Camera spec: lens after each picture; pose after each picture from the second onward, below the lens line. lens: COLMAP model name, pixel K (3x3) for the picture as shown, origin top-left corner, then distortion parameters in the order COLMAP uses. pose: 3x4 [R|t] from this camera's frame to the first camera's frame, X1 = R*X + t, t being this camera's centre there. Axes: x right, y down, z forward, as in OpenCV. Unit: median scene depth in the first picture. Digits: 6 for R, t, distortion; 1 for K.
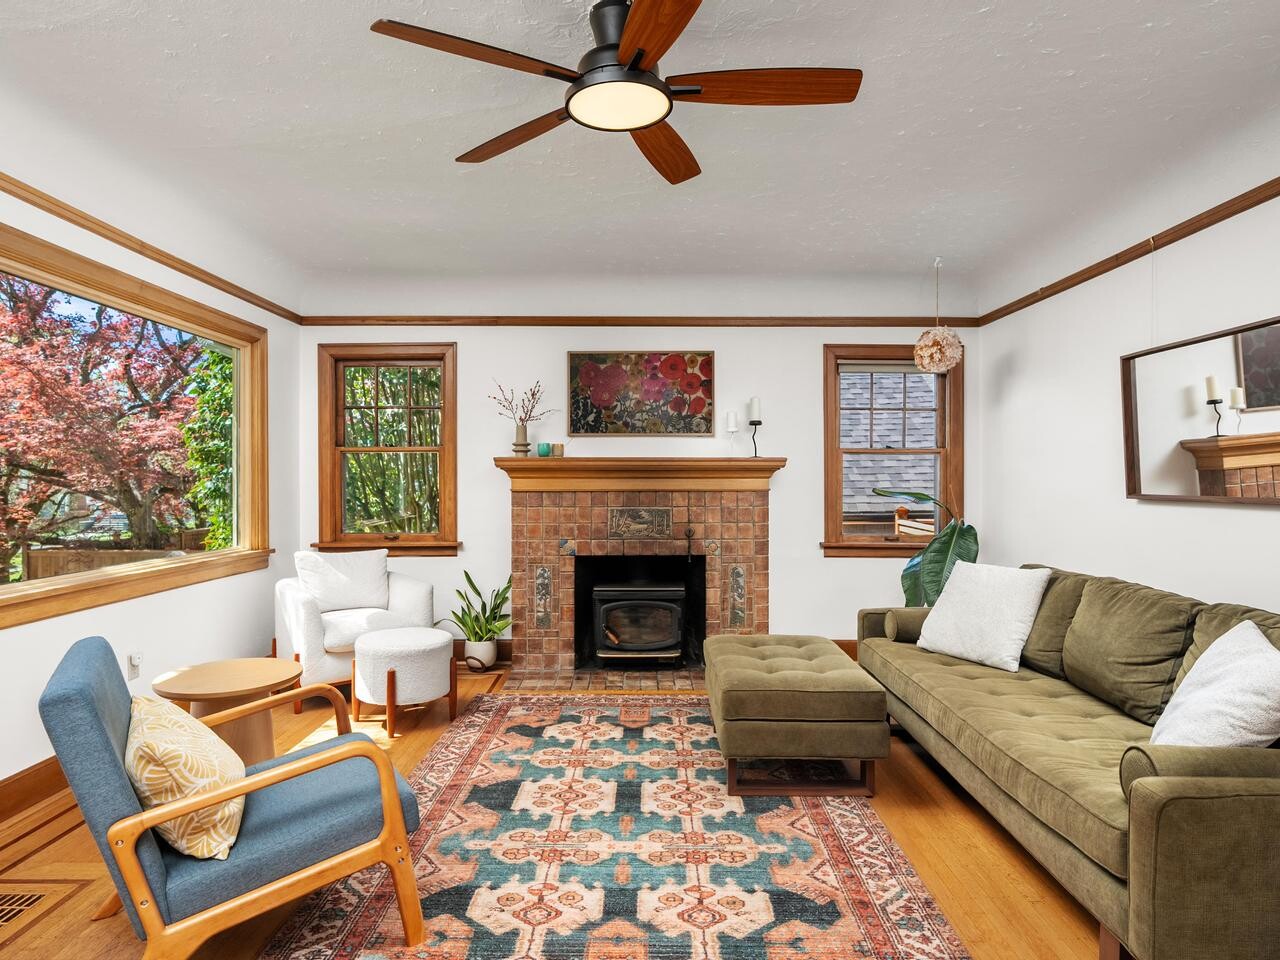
lens RADIAL K [[743.7, 0, 644.0], [0, 743.7, 484.3], [0, 0, 1]] dist [0.001889, 0.002256]
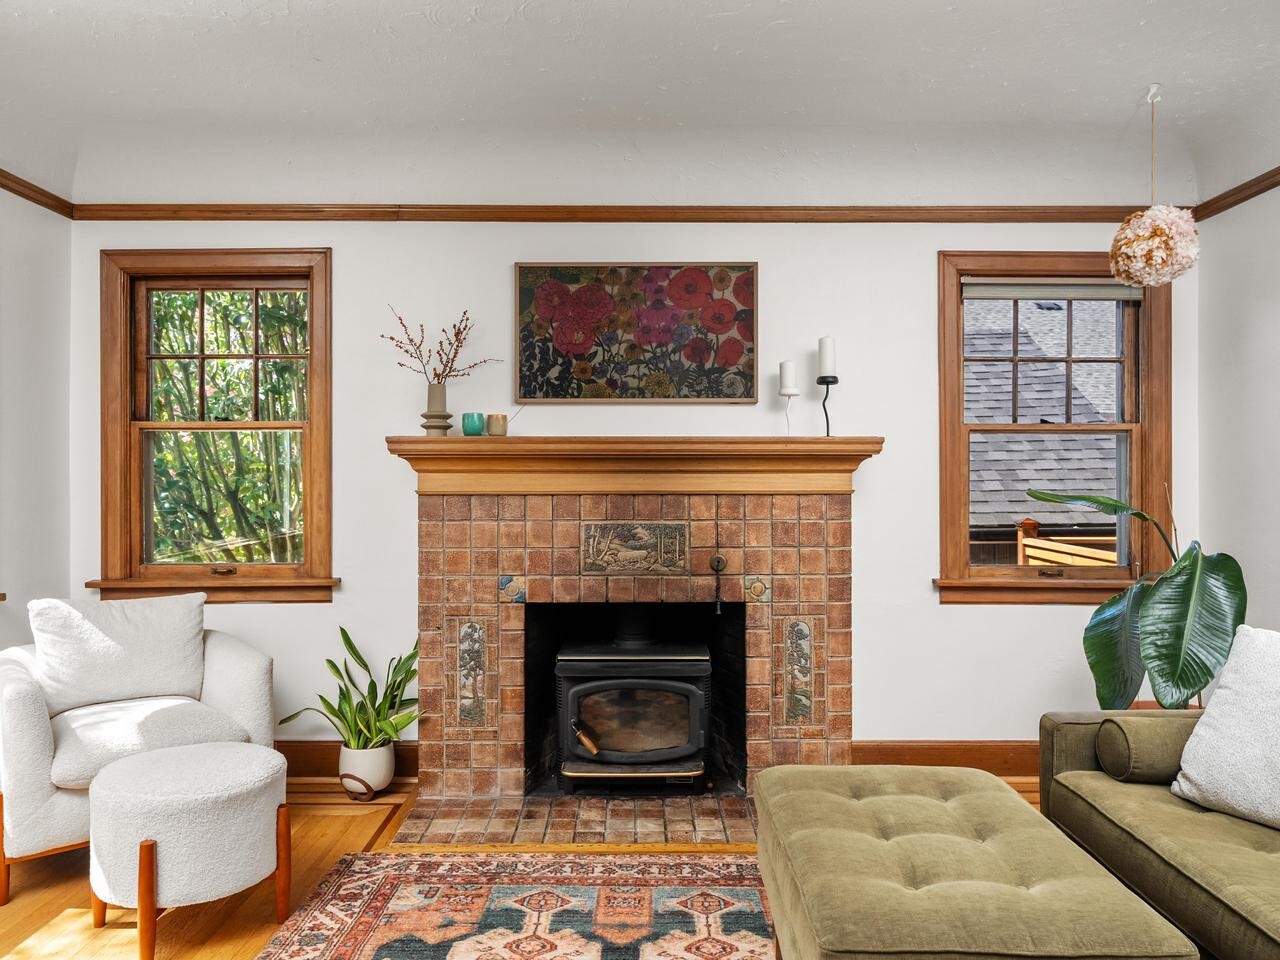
lens RADIAL K [[895.5, 0, 644.4], [0, 895.5, 481.2], [0, 0, 1]] dist [0.003588, 0.003622]
pose [[0.999999, -0.000387, 0.001571, 0.001195], [0.000401, 0.999960, -0.008967, 0.005300], [-0.001567, 0.008968, 0.999959, 0.285805]]
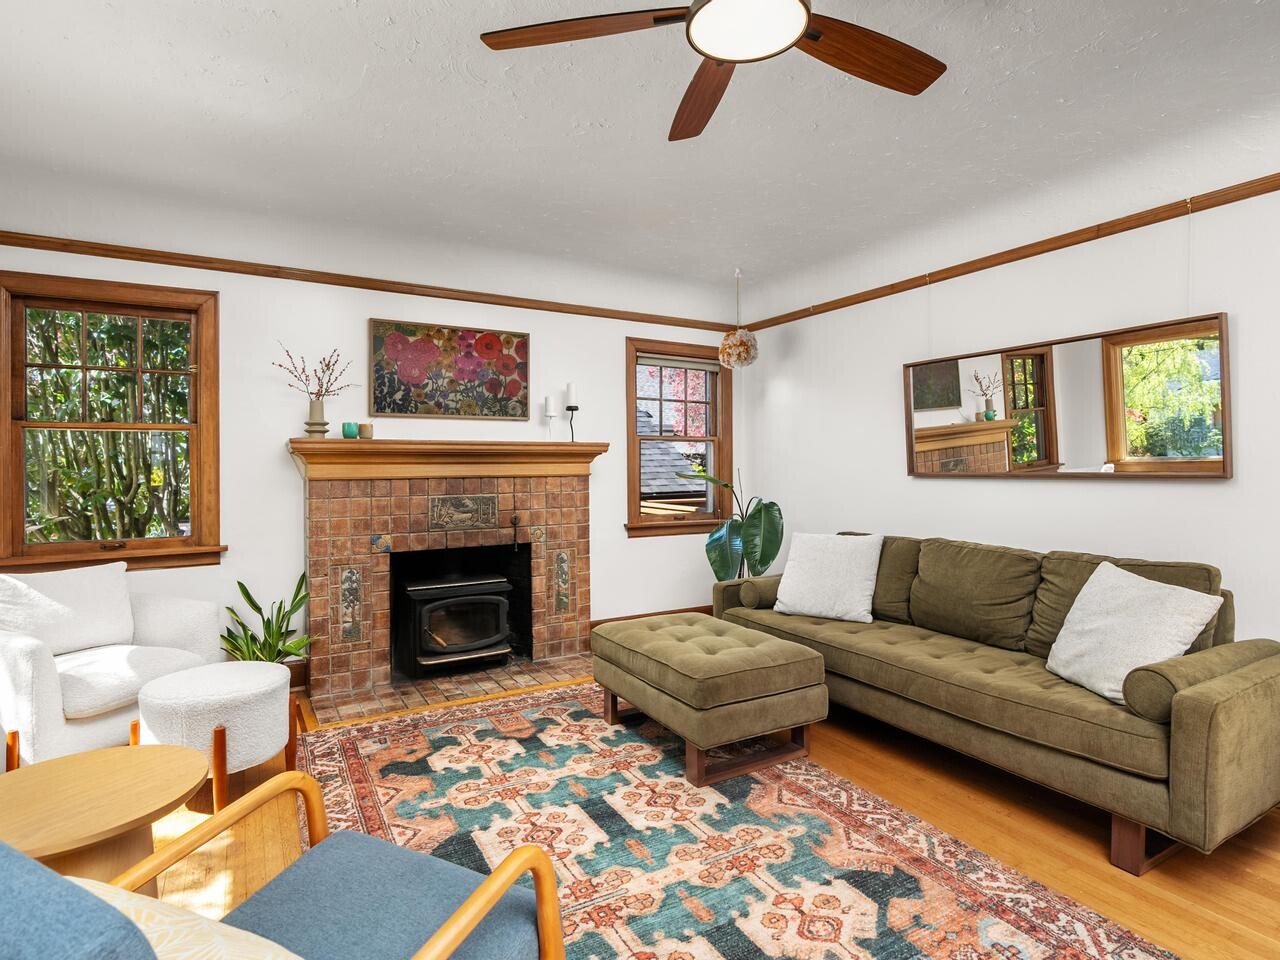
lens RADIAL K [[673.2, 0, 639.4], [0, 673.2, 467.3], [0, 0, 1]] dist [-0.005543, 0.004589]
pose [[0.862600, -0.006593, 0.505843, -0.239023], [0.012084, 0.999898, -0.007573, 0.005361], [-0.505742, 0.012645, 0.862592, 0.172776]]
